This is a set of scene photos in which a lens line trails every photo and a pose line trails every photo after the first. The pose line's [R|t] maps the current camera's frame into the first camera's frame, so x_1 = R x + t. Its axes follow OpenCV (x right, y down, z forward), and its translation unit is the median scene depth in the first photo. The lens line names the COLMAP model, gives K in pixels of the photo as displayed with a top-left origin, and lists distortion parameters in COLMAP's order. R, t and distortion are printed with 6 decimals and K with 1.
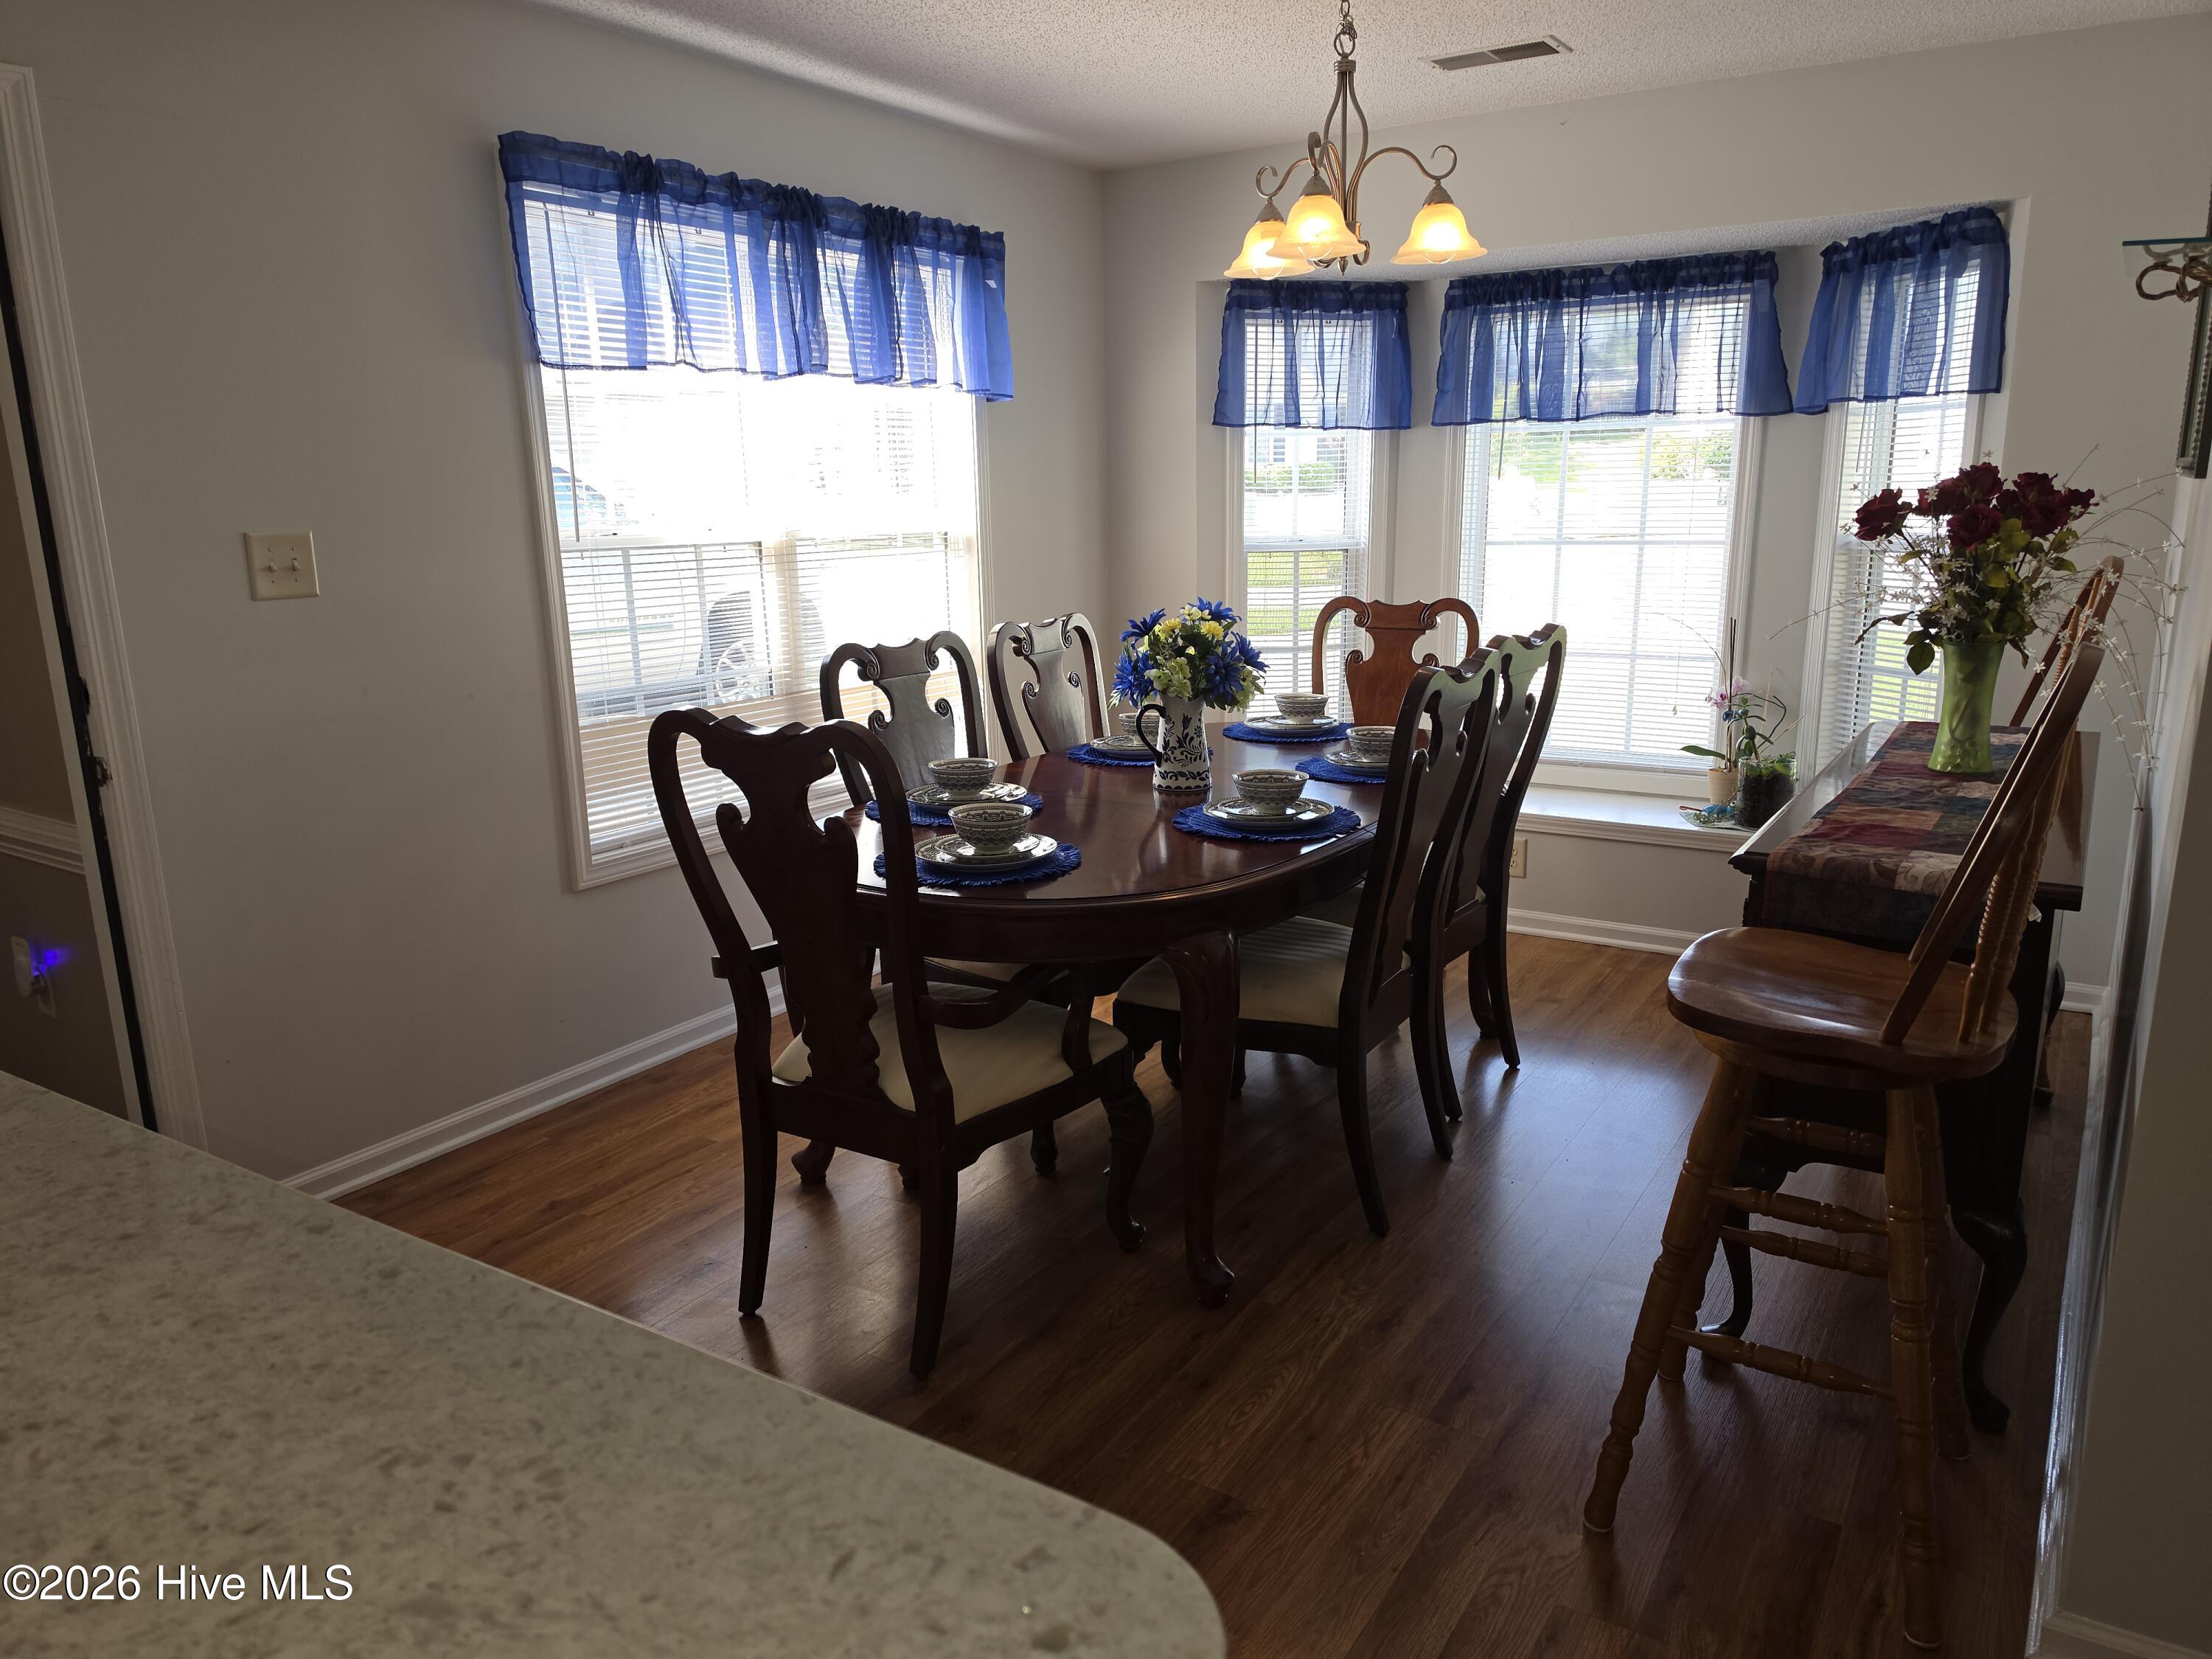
lens RADIAL K [[1569.2, 0, 1046.8], [0, 1569.2, 843.3], [0, 0, 1]] dist [0.003396, -0.023500]
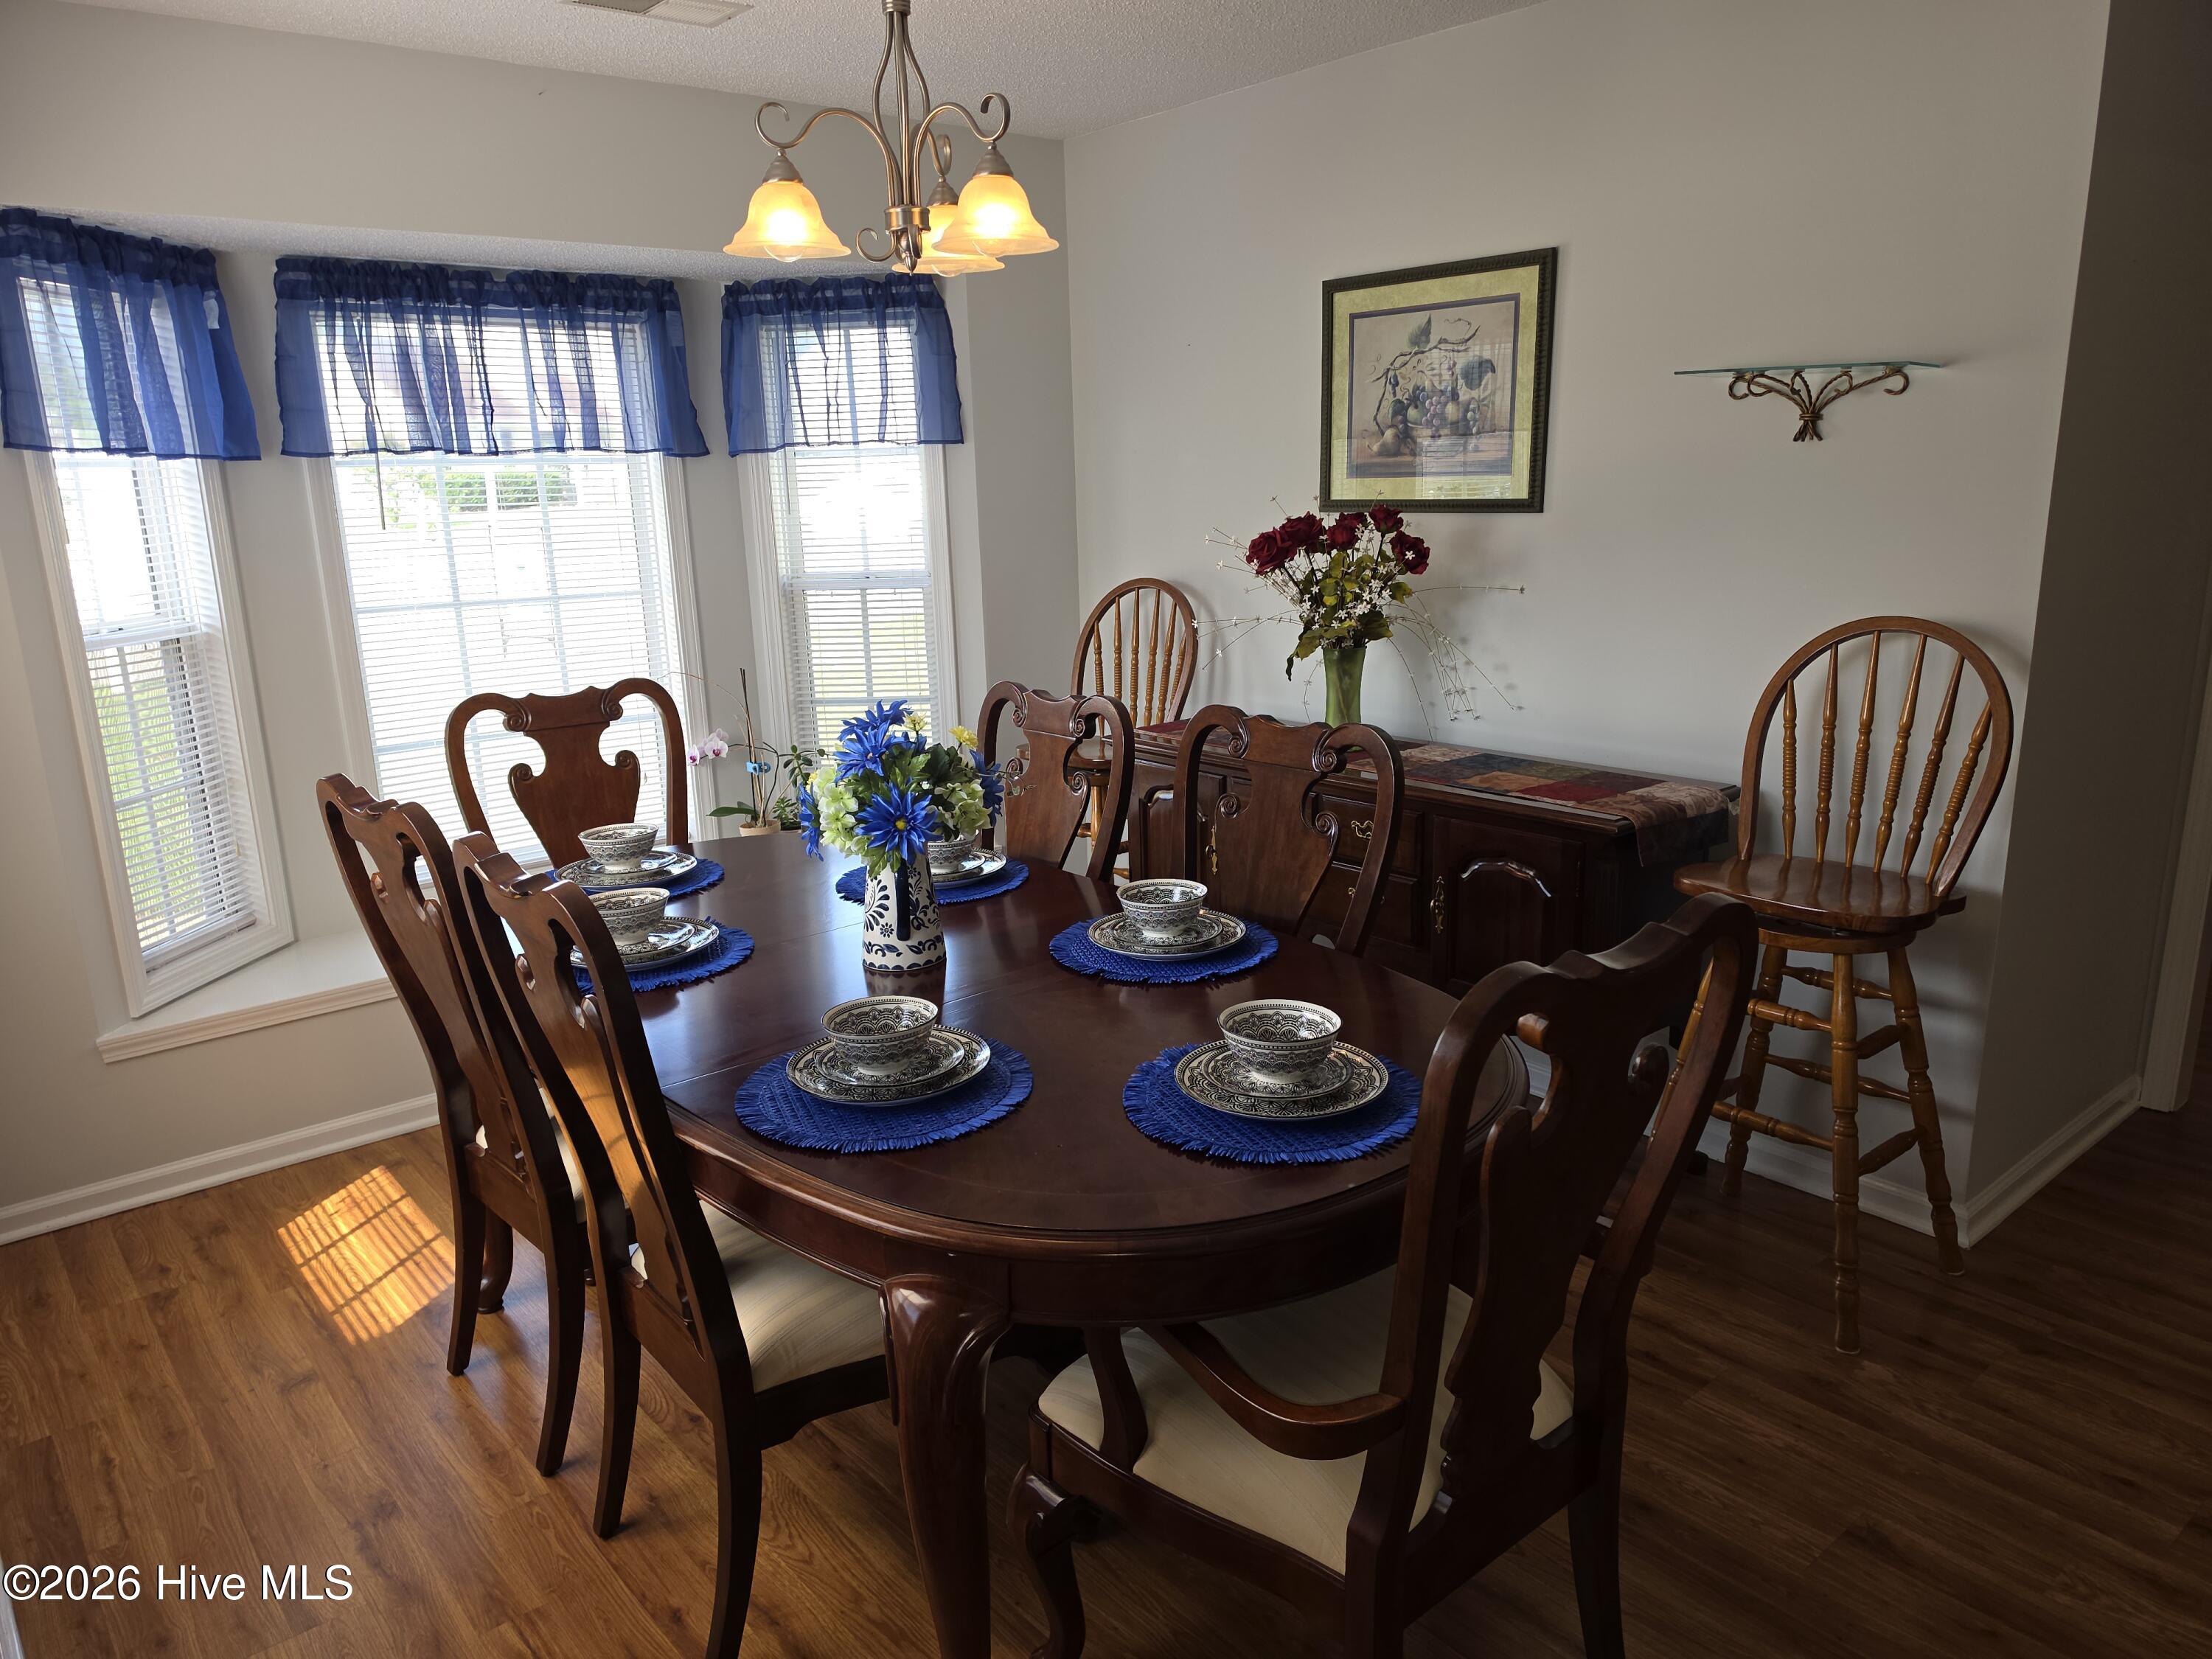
lens RADIAL K [[1575.5, 0, 1100.4], [0, 1575.5, 860.9], [0, 0, 1]] dist [0.074145, -0.095056]
pose [[0.283482, -0.217788, 0.933920, -0.436870], [0.229982, 0.960890, 0.154269, -0.131502], [-0.930992, 0.171052, 0.322483, 0.511018]]
